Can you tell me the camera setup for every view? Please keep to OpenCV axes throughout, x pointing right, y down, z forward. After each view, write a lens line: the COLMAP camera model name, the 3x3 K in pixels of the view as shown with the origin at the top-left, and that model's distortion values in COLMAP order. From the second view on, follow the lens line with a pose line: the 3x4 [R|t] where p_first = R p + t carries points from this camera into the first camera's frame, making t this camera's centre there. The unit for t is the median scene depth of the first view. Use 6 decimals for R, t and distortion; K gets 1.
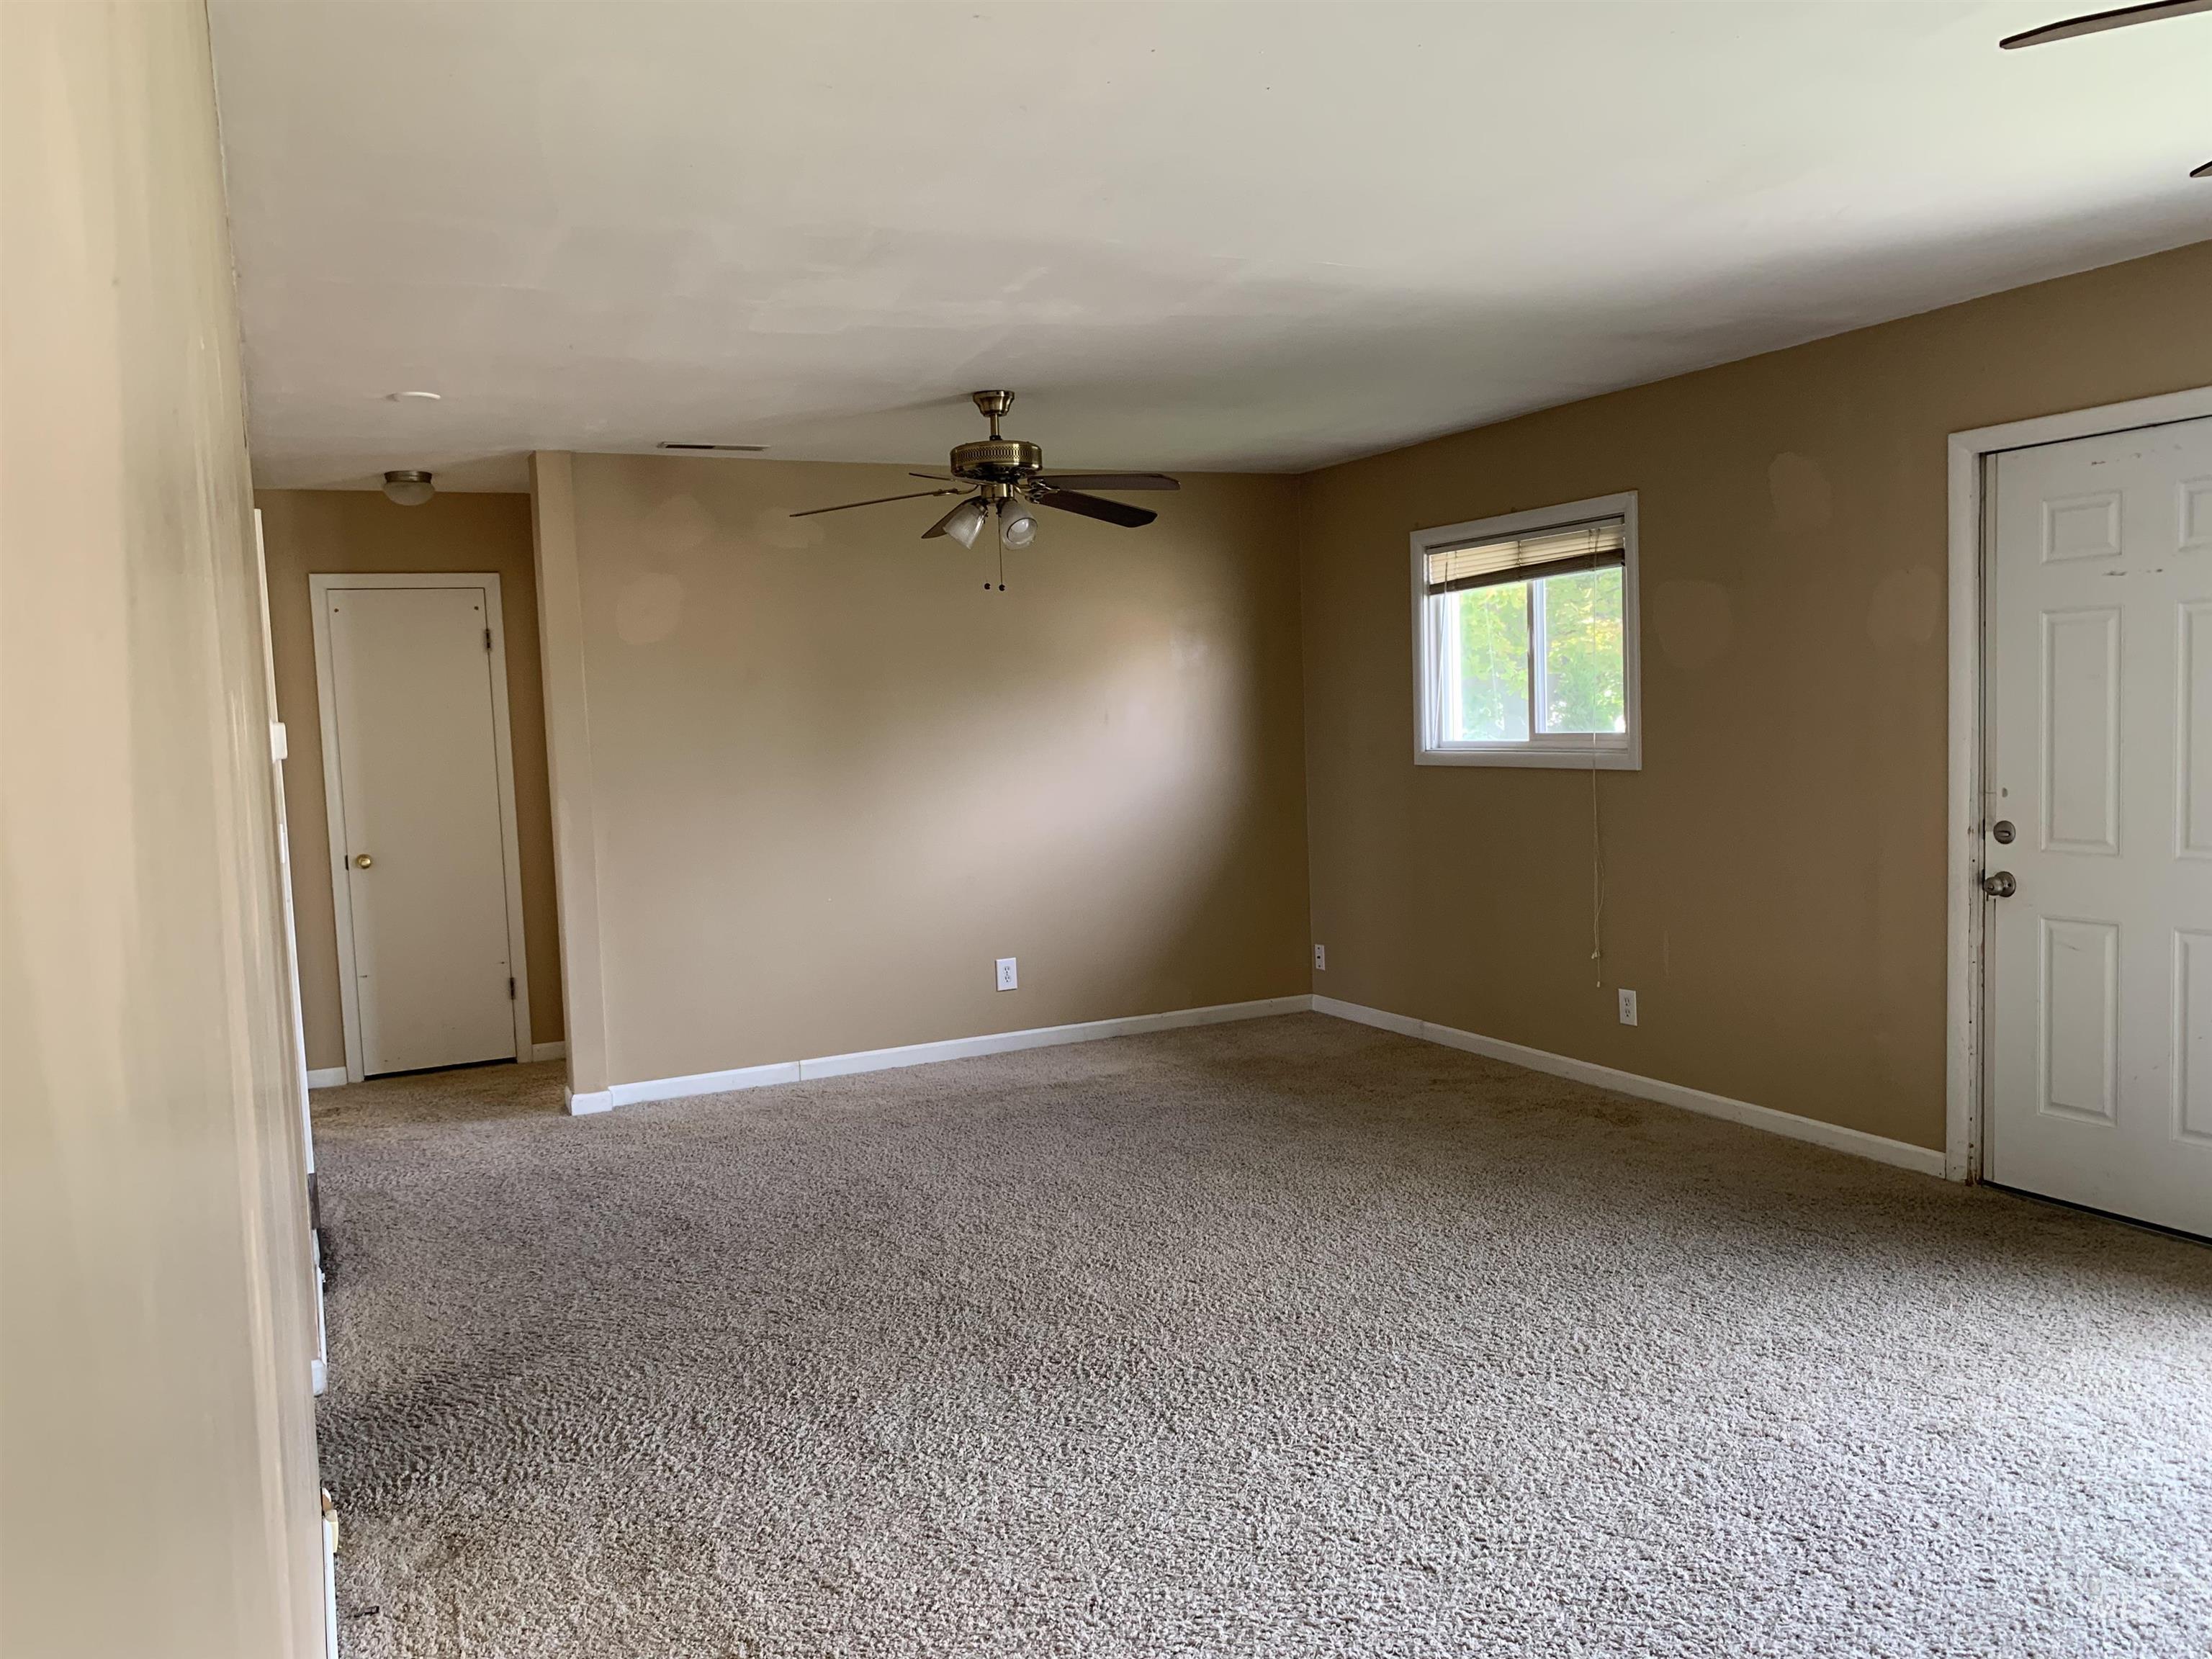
lens RADIAL K [[1665.6, 0, 1138.3], [0, 1665.6, 831.9], [0, 0, 1]] dist [0.065680, 0.000565]
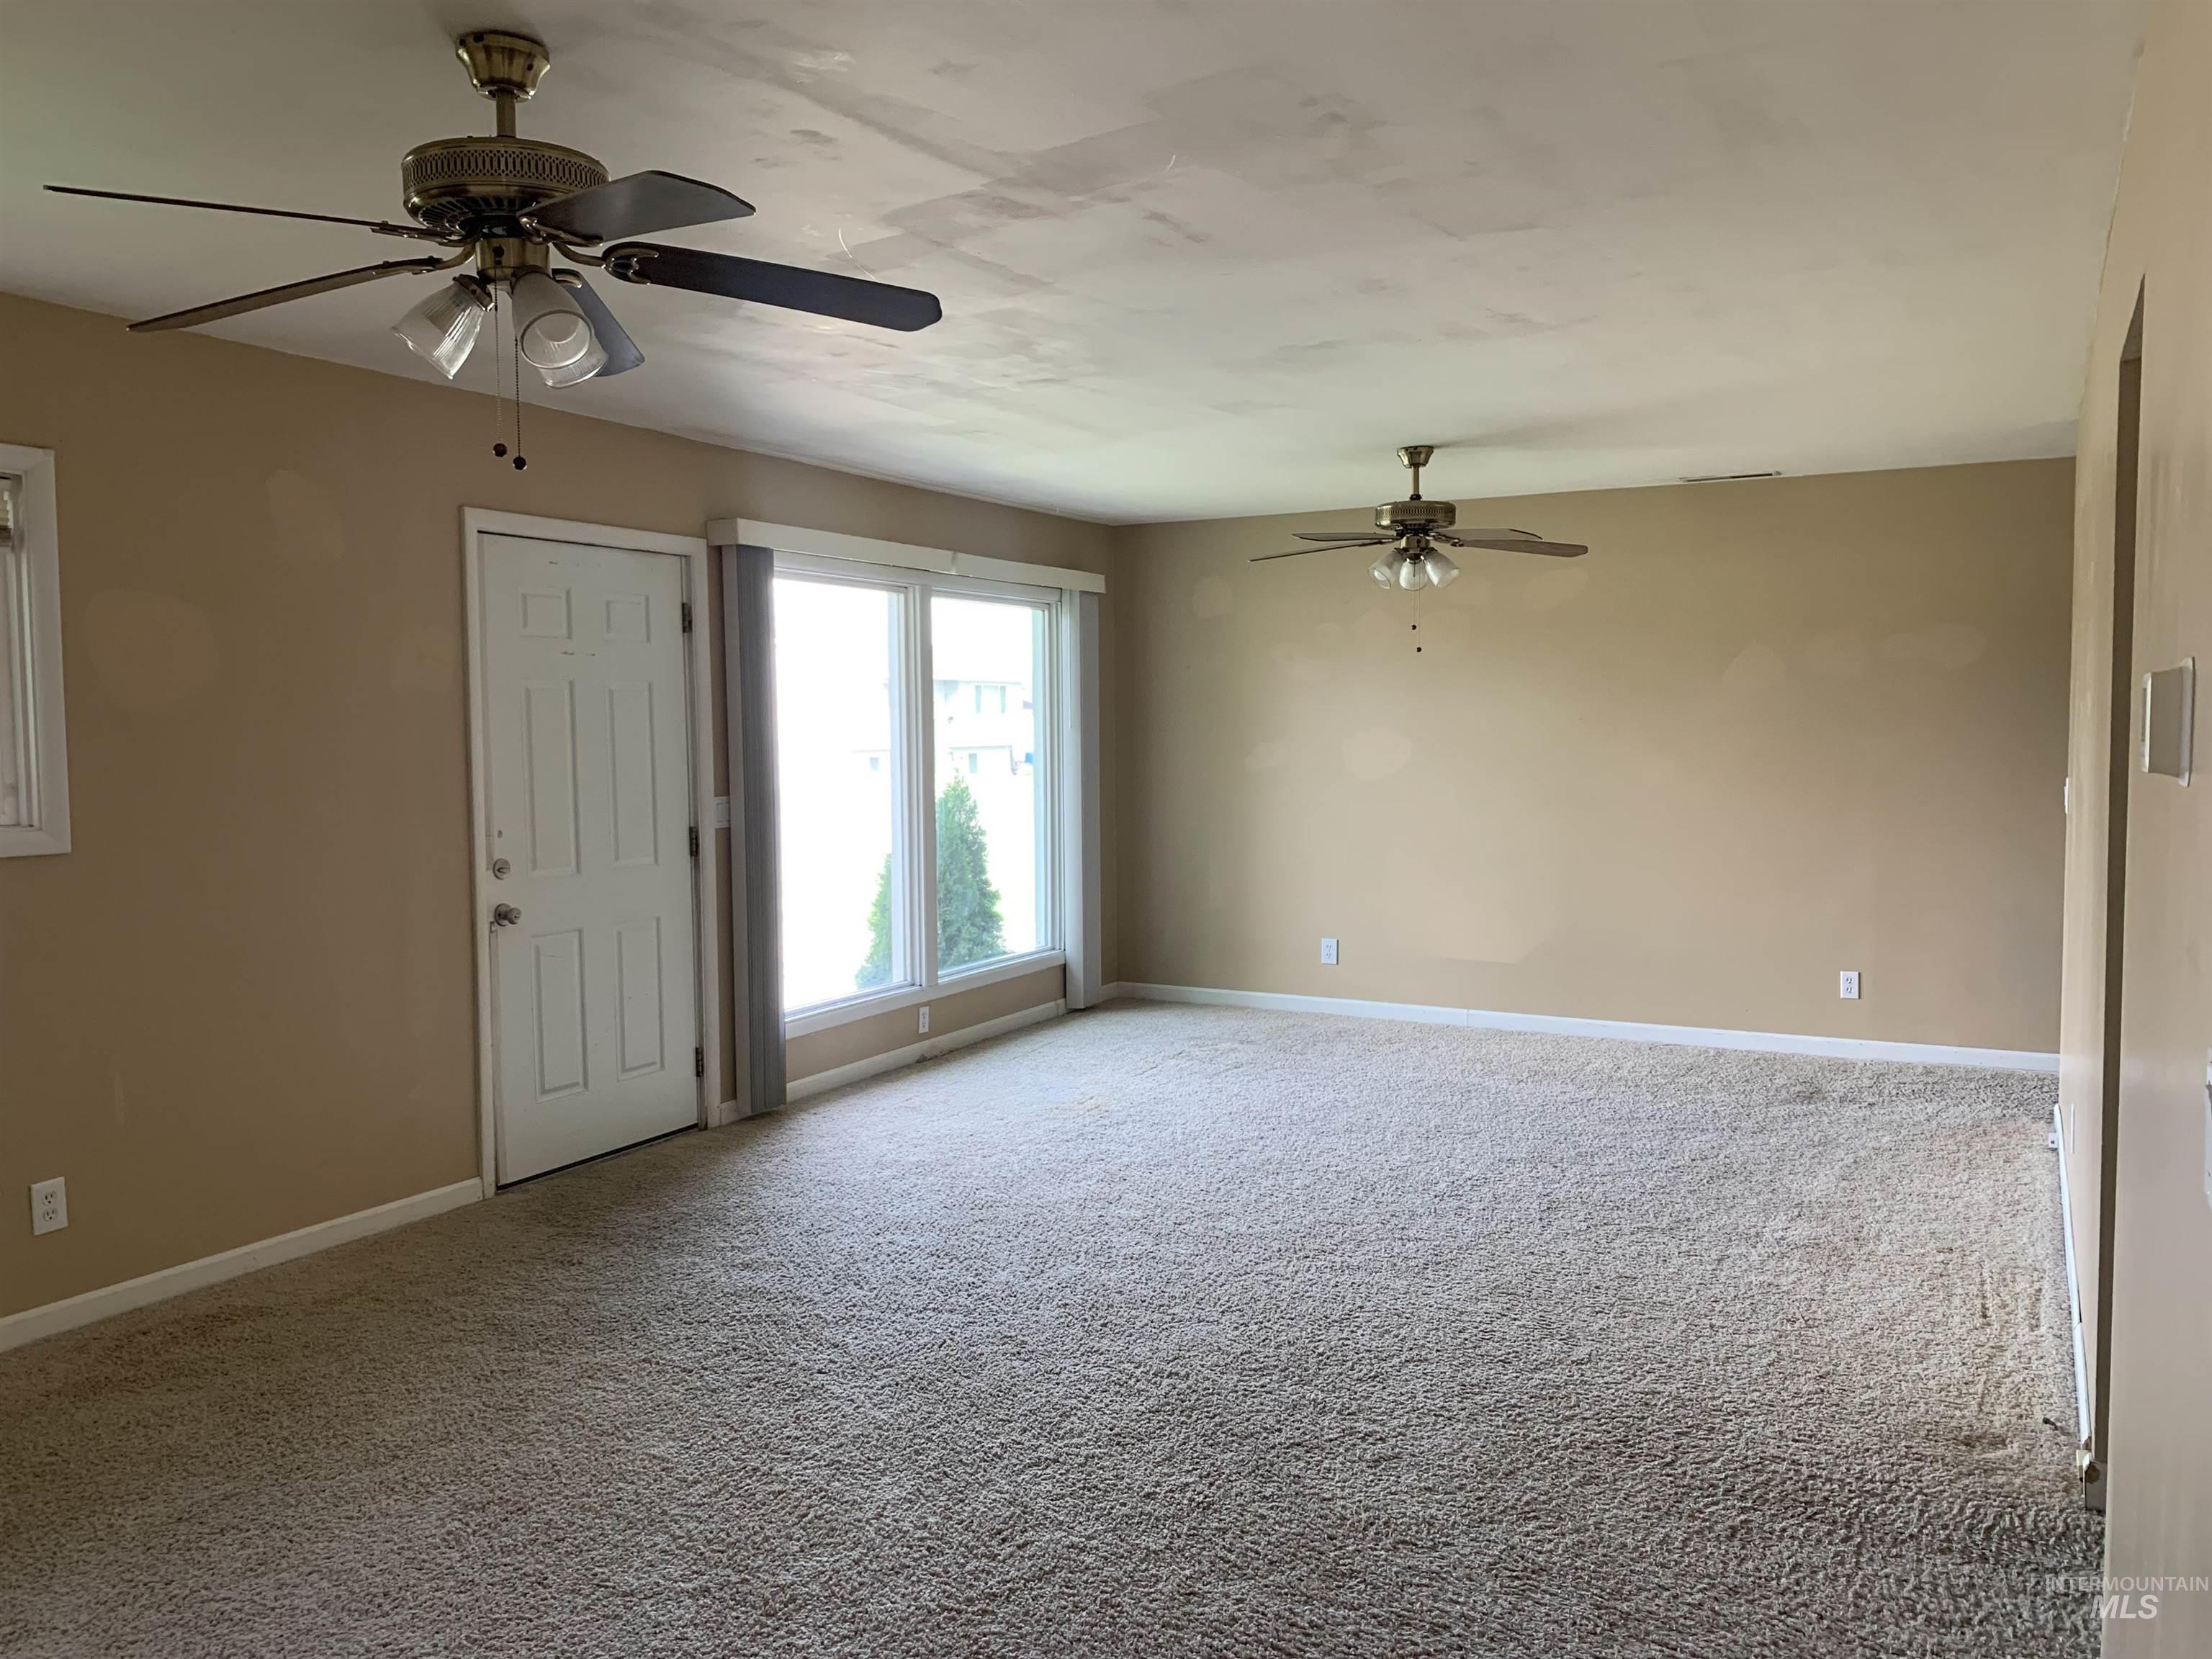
lens RADIAL K [[1665.6, 0, 1138.3], [0, 1665.6, 831.9], [0, 0, 1]] dist [0.065680, 0.000565]
pose [[-0.545089, -0.019282, 0.838157, -0.713774], [0.091381, 0.992413, 0.082260, -0.084124], [-0.833383, 0.121431, -0.539191, 1.348689]]
